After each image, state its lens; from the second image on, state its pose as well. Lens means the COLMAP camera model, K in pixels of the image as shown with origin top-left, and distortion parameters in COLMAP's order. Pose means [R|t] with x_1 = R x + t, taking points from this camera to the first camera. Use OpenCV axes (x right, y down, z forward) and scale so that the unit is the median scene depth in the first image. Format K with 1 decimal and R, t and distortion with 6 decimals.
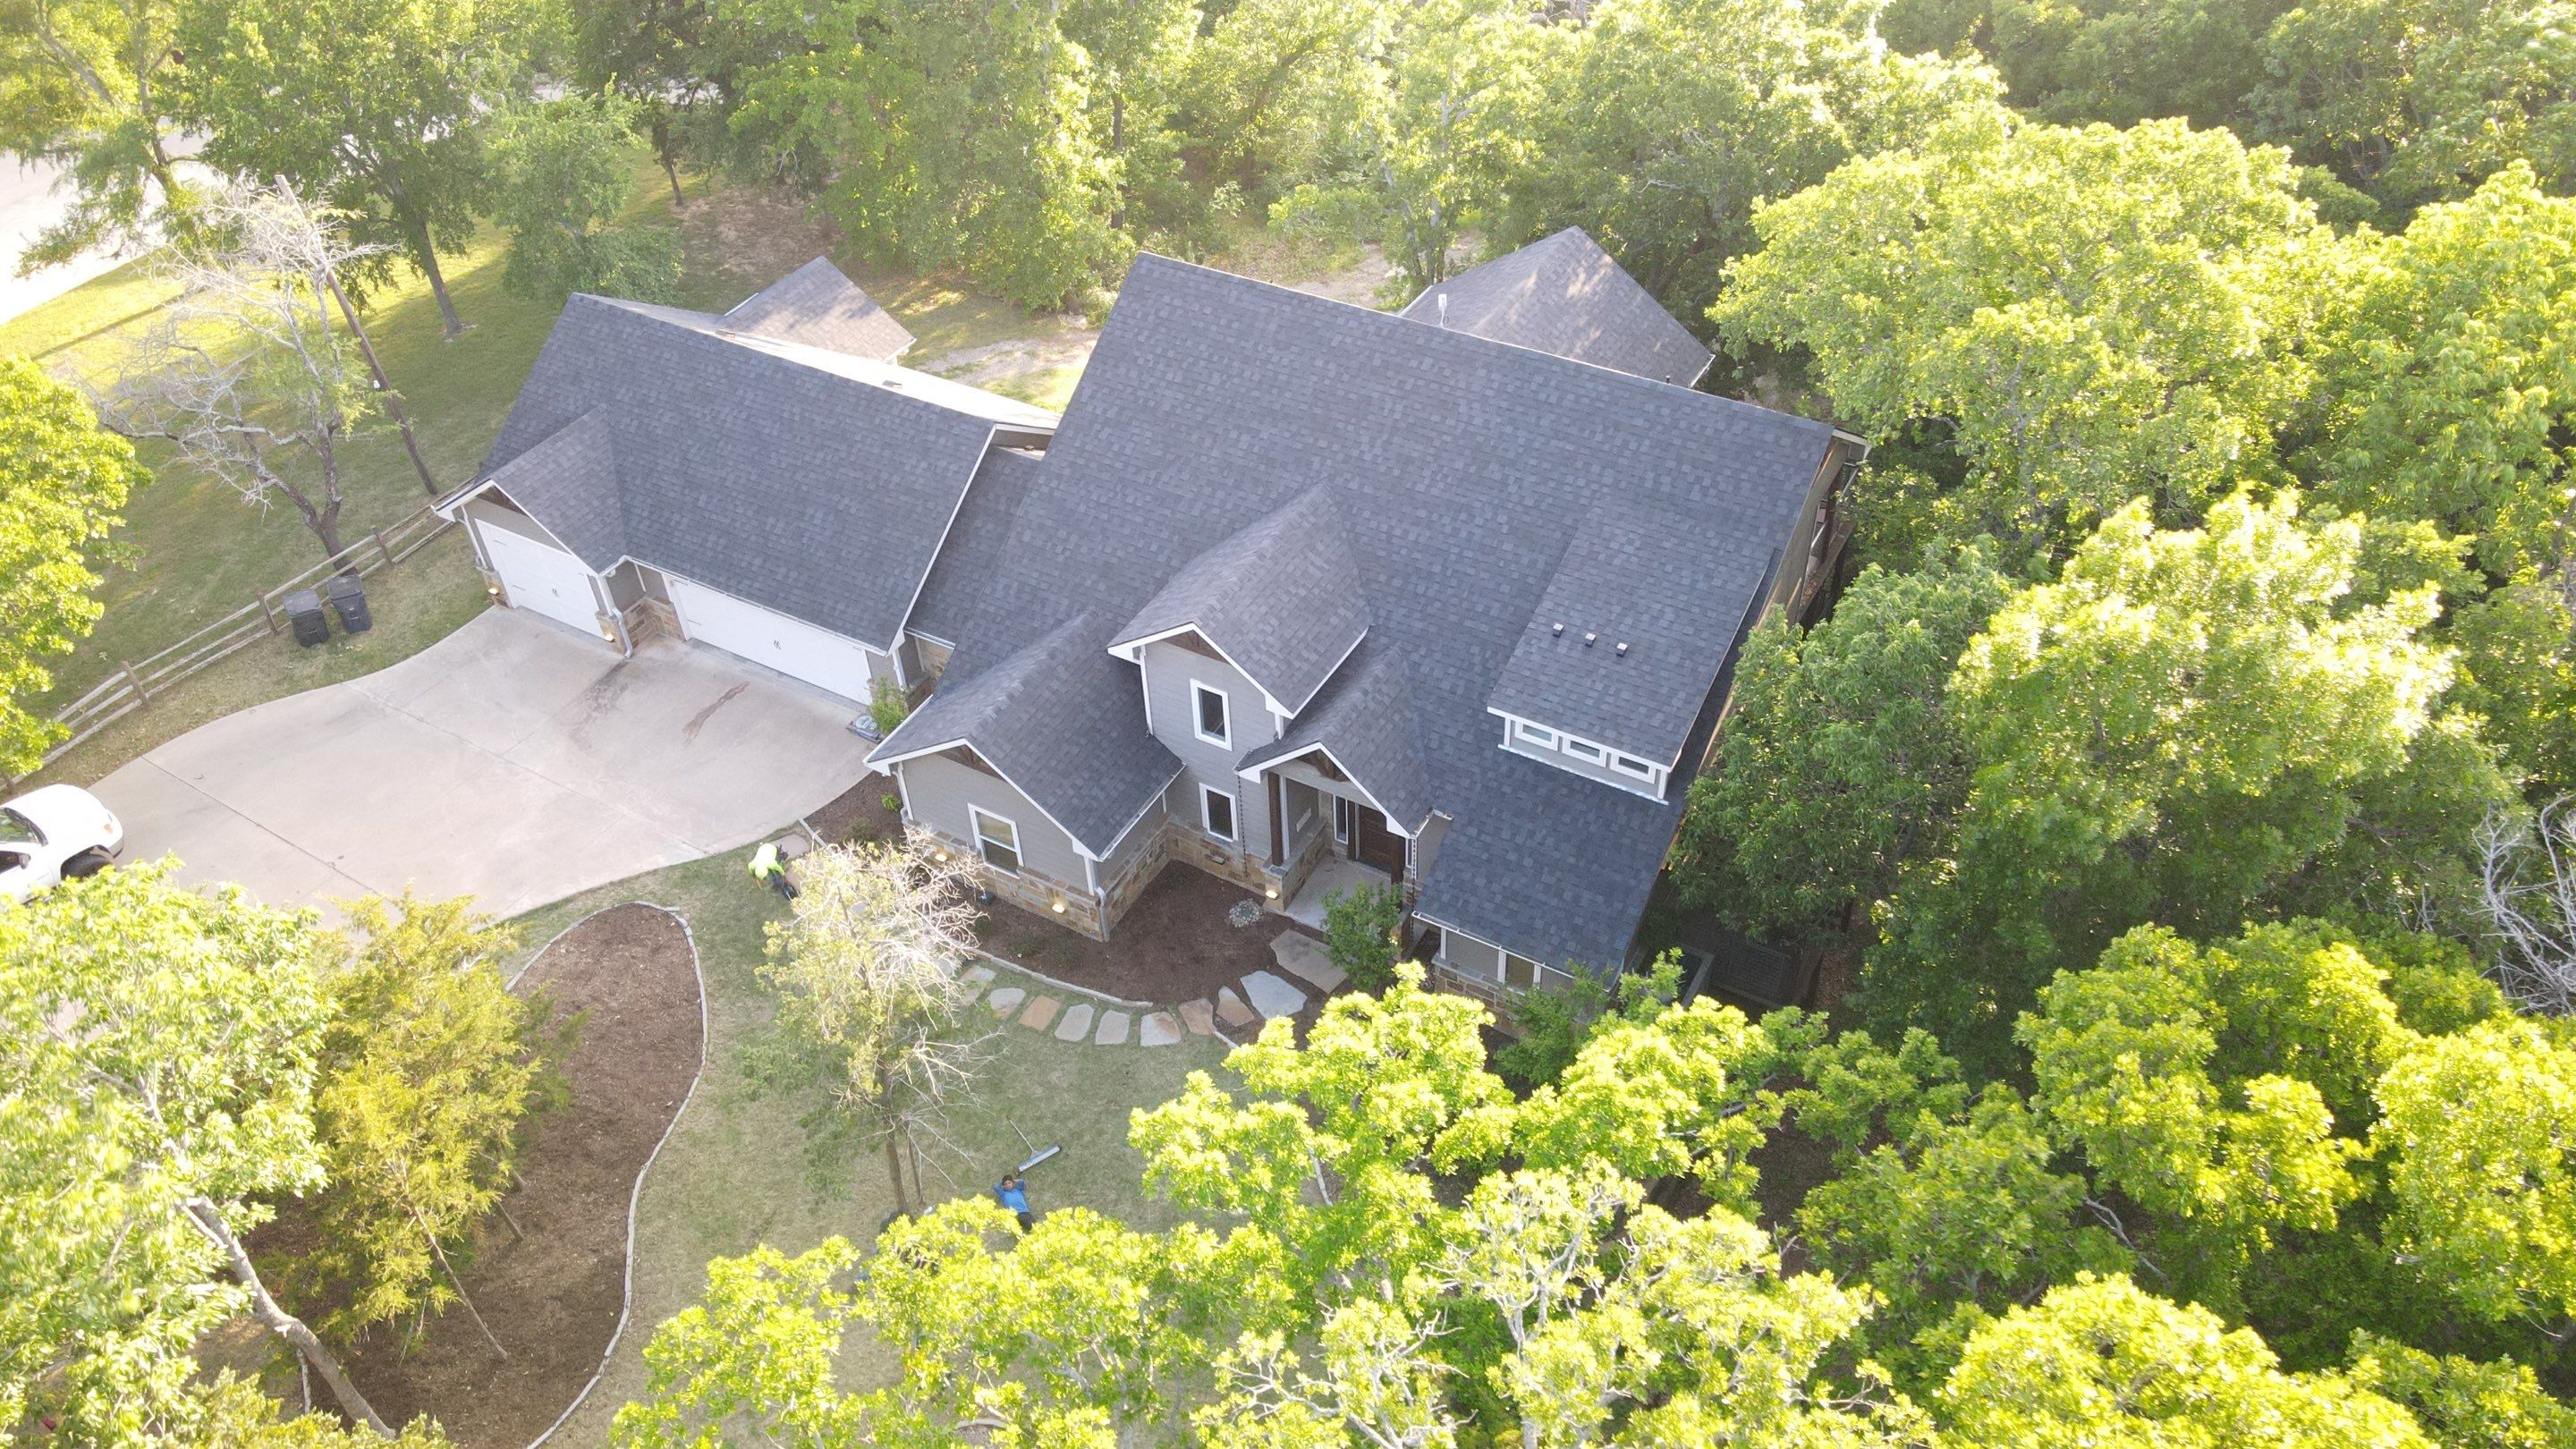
lens RADIAL K [[1885.2, 0, 1277.3], [0, 1885.2, 723.4], [0, 0, 1]] dist [-0.004491, 0.056201]
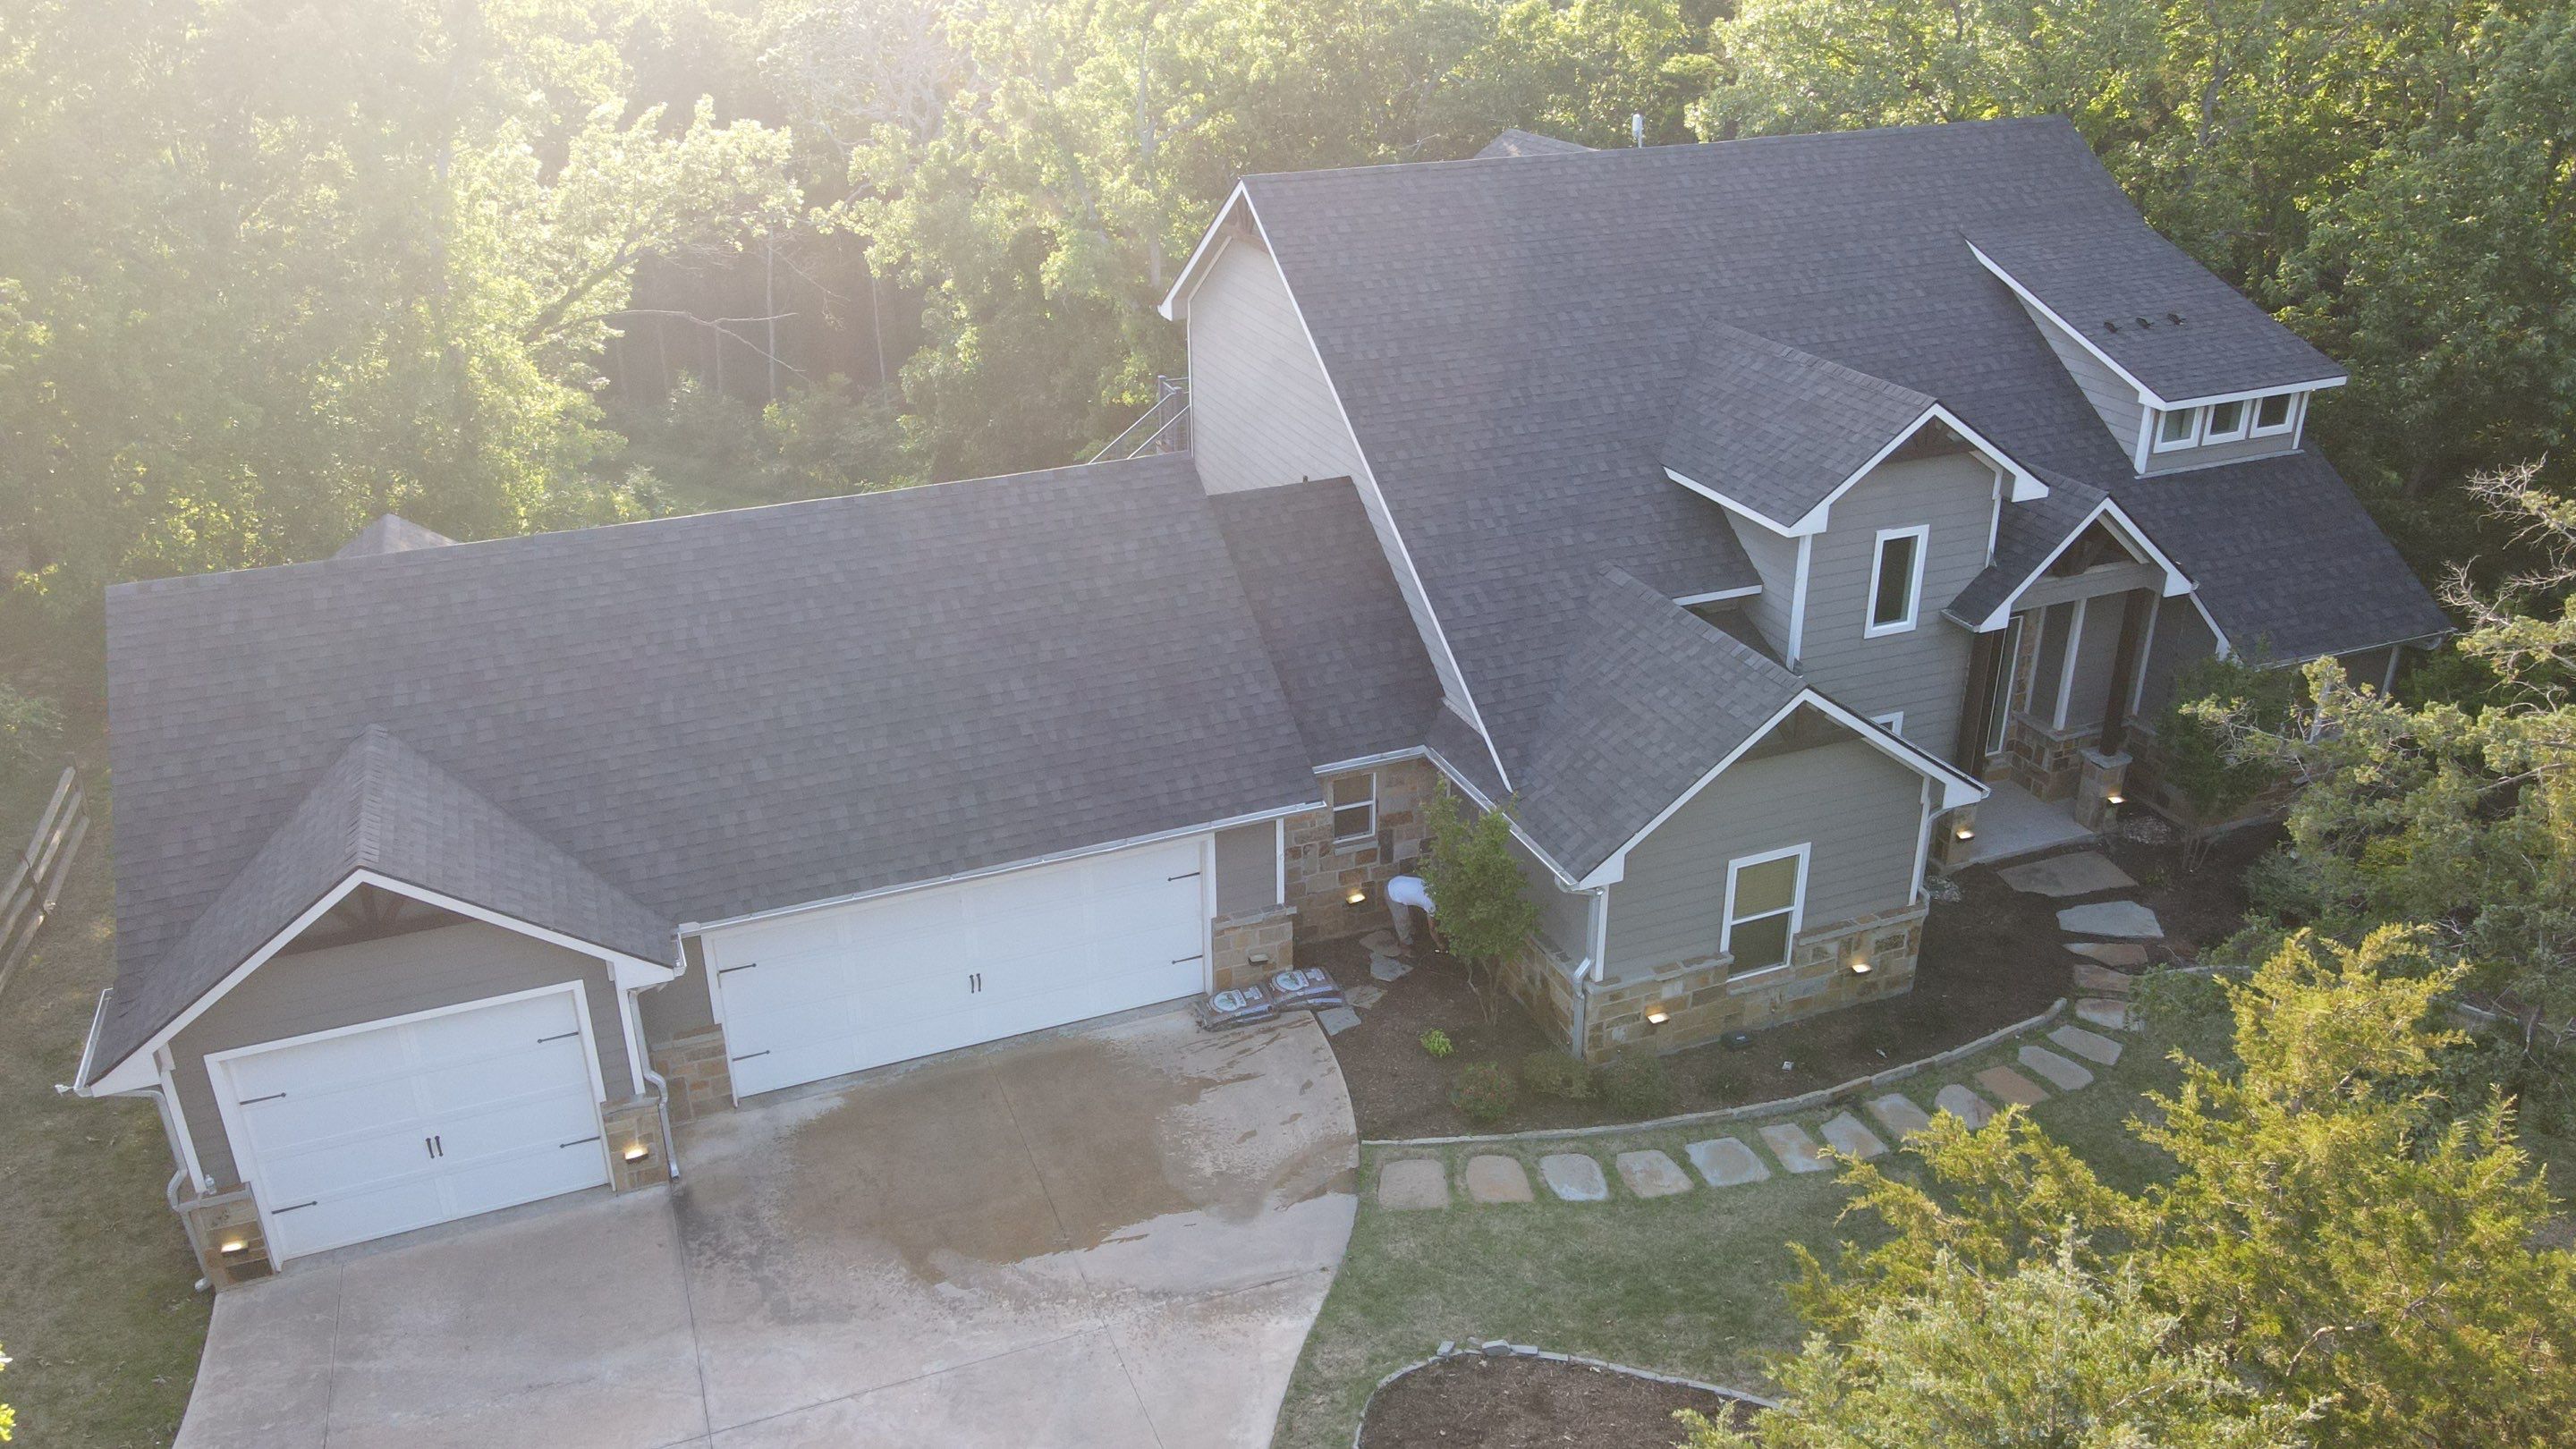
lens RADIAL K [[1885.2, 0, 1277.3], [0, 1885.2, 723.4], [0, 0, 1]] dist [-0.004491, 0.056201]
pose [[0.630811, -0.308172, 0.712115, -0.665363], [0.517085, 0.851223, -0.089677, -0.014825], [-0.578533, 0.424794, 0.696312, 0.649590]]
